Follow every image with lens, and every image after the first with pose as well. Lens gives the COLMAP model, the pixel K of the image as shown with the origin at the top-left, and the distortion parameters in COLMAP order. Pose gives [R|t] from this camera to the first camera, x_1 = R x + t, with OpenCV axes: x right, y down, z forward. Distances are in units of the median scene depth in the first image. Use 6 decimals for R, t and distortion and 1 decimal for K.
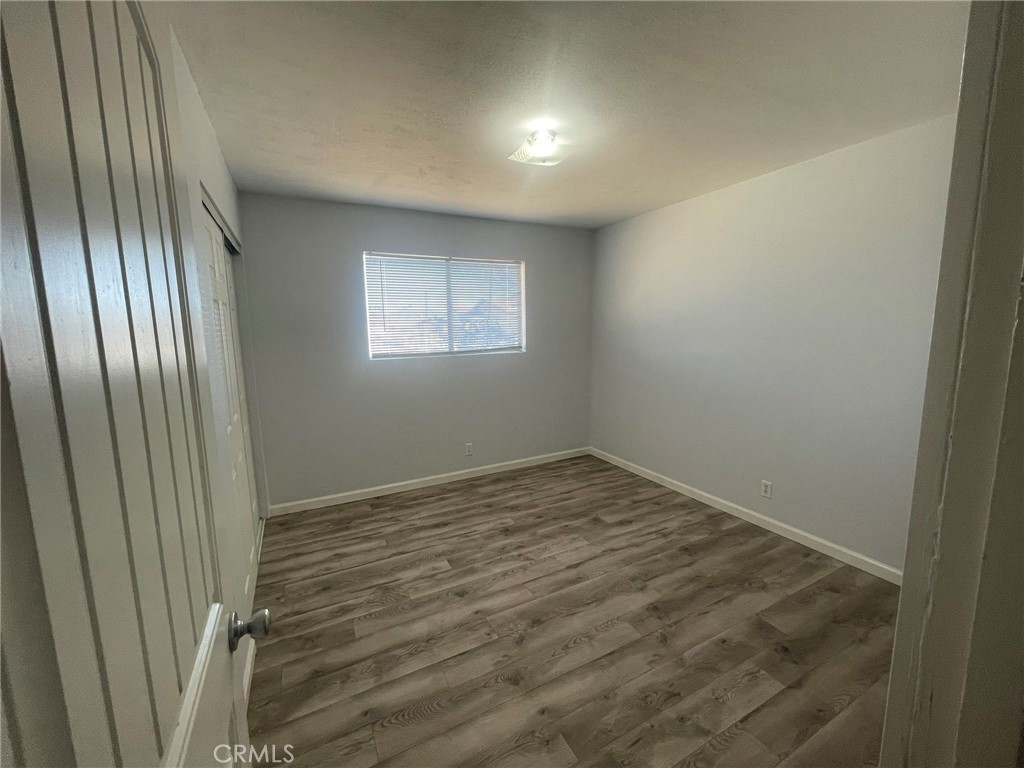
lens RADIAL K [[412.5, 0, 506.4], [0, 412.5, 384.8], [0, 0, 1]] dist [-0.004334, 0.001079]
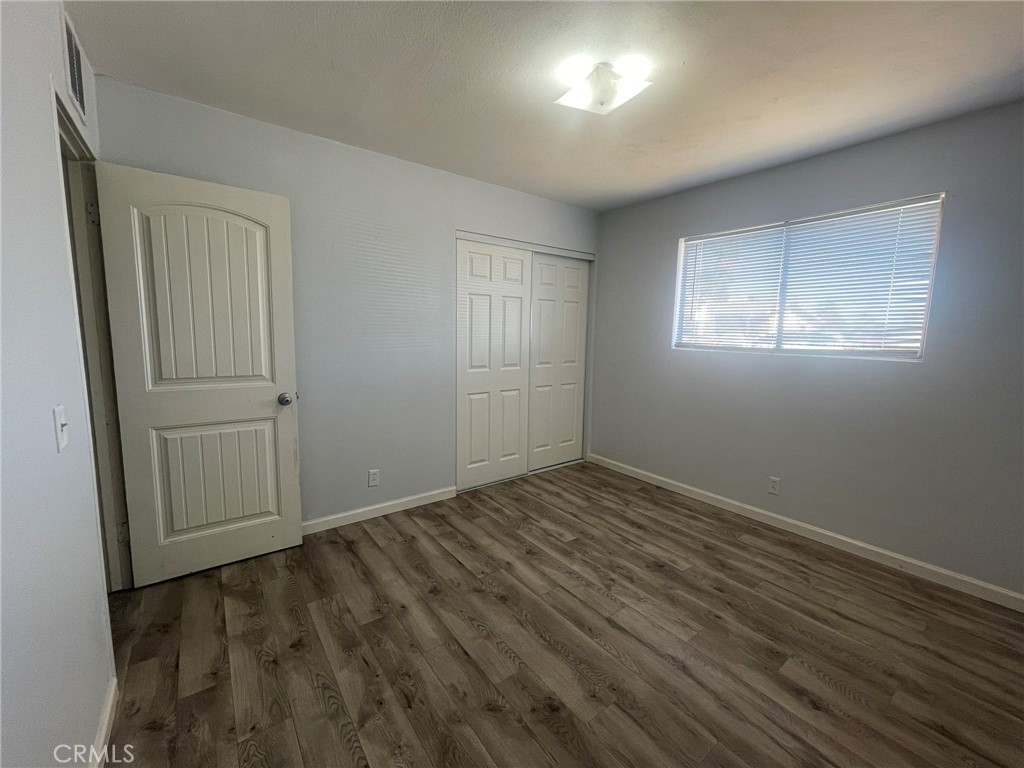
lens RADIAL K [[412.5, 0, 514.1], [0, 412.5, 380.0], [0, 0, 1]] dist [-0.004334, 0.001079]
pose [[0.180622, 0.142948, -0.973109, 0.721229], [-0.162820, 0.980077, 0.113750, -0.047050], [0.969982, 0.137896, 0.200298, 0.554483]]
